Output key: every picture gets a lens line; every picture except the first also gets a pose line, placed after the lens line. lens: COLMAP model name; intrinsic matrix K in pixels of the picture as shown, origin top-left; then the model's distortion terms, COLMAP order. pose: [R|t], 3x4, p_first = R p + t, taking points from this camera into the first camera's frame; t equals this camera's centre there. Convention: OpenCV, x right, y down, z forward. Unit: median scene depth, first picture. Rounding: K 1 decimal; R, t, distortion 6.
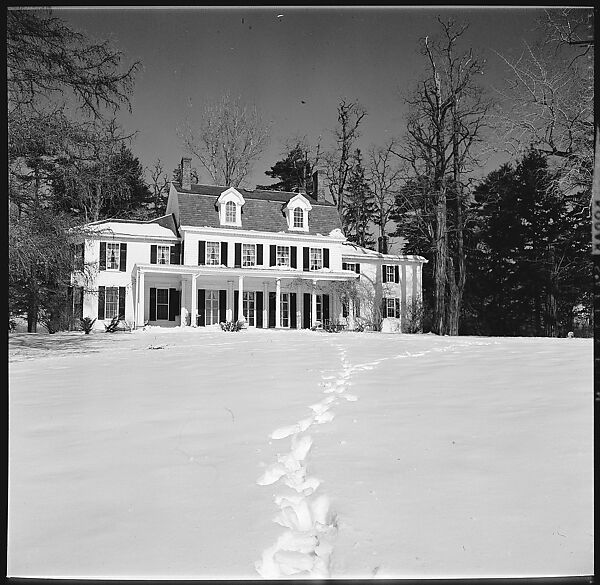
lens RADIAL K [[571.1, 0, 297.4], [0, 571.1, 302.3], [0, 0, 1]] dist [-0.041147, 0.003994]
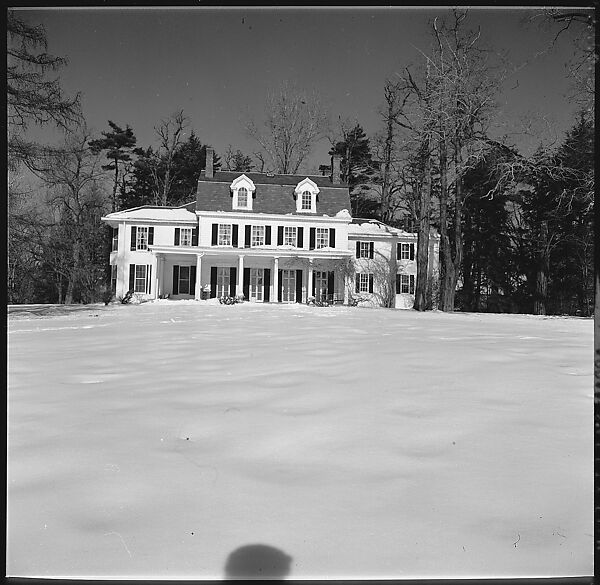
lens RADIAL K [[574.2, 0, 301.8], [0, 574.2, 293.5], [0, 0, 1]] dist [-0.052772, 0.001578]
pose [[0.977985, 0.008664, -0.208495, 0.229878], [-0.002745, 0.999585, 0.028660, -0.003338], [0.208657, -0.027457, 0.977603, -0.070057]]
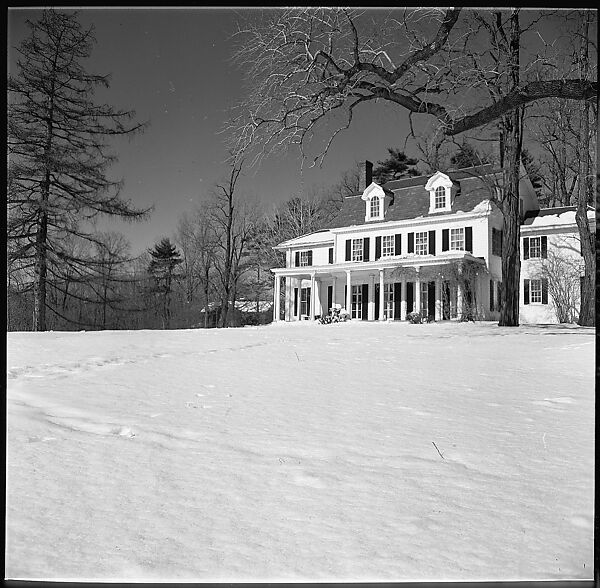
lens RADIAL K [[573.7, 0, 299.7], [0, 573.7, 300.7], [0, 0, 1]] dist [-0.041907, -0.022947]
pose [[0.542974, -0.045792, -0.838500, 0.661337], [0.052644, 0.998404, -0.020435, 0.023119], [0.838098, -0.033046, 0.544518, 0.324281]]
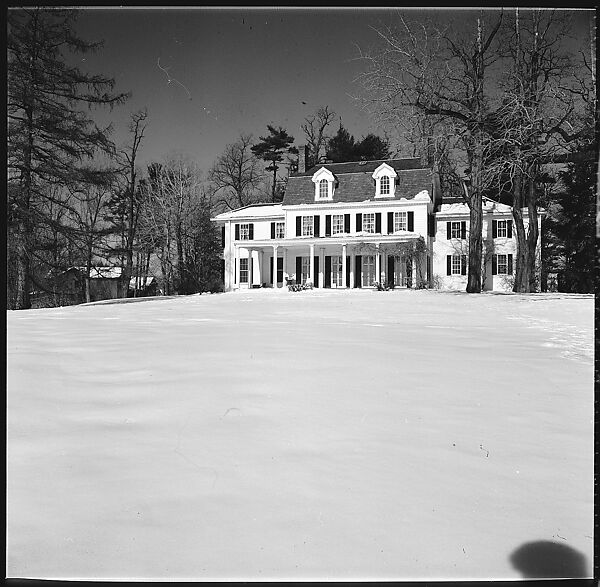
lens RADIAL K [[576.3, 0, 302.5], [0, 576.3, 295.1], [0, 0, 1]] dist [-0.051301, -0.007862]
pose [[0.801769, -0.008605, -0.597573, 0.547721], [0.046090, 0.997809, 0.047471, 0.000614], [0.595855, -0.065603, 0.800408, 0.021237]]
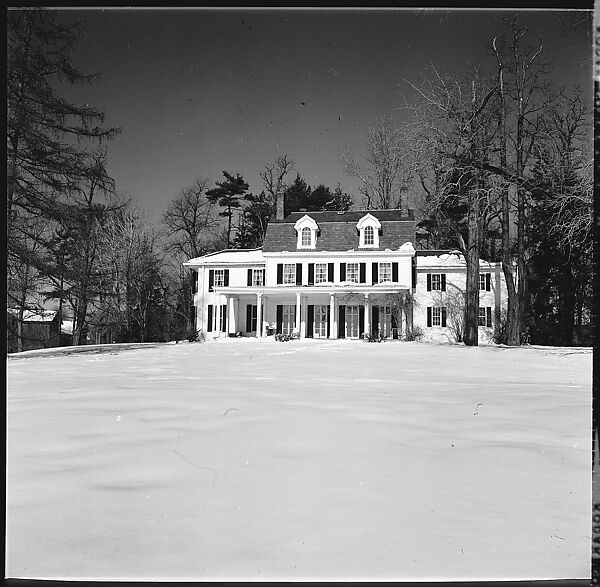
lens RADIAL K [[576.3, 0, 302.5], [0, 576.3, 295.1], [0, 0, 1]] dist [-0.051301, -0.007862]
pose [[0.879133, -0.037276, -0.475117, 0.422430], [0.025867, 0.999199, -0.030529, -0.005723], [0.475875, 0.014549, 0.879393, -0.020378]]
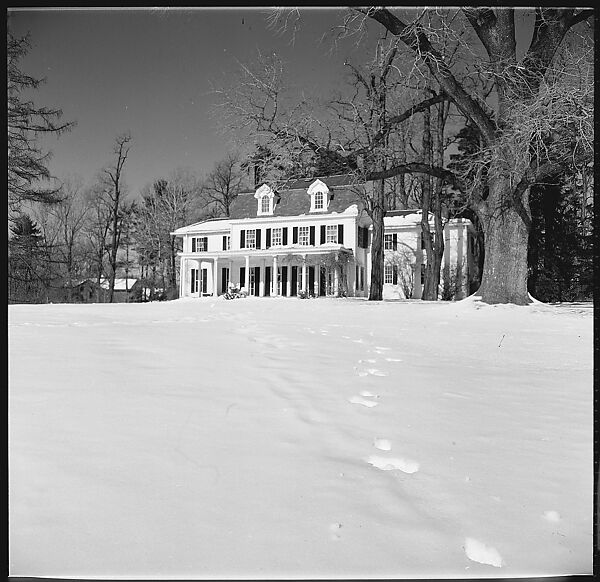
lens RADIAL K [[574.2, 0, 301.8], [0, 574.2, 292.0], [0, 0, 1]] dist [-0.052772, 0.001578]
pose [[0.752029, -0.024038, -0.658692, 0.766472], [0.046575, 0.998775, 0.016726, 0.016672], [0.657482, -0.043257, 0.752227, 0.099276]]
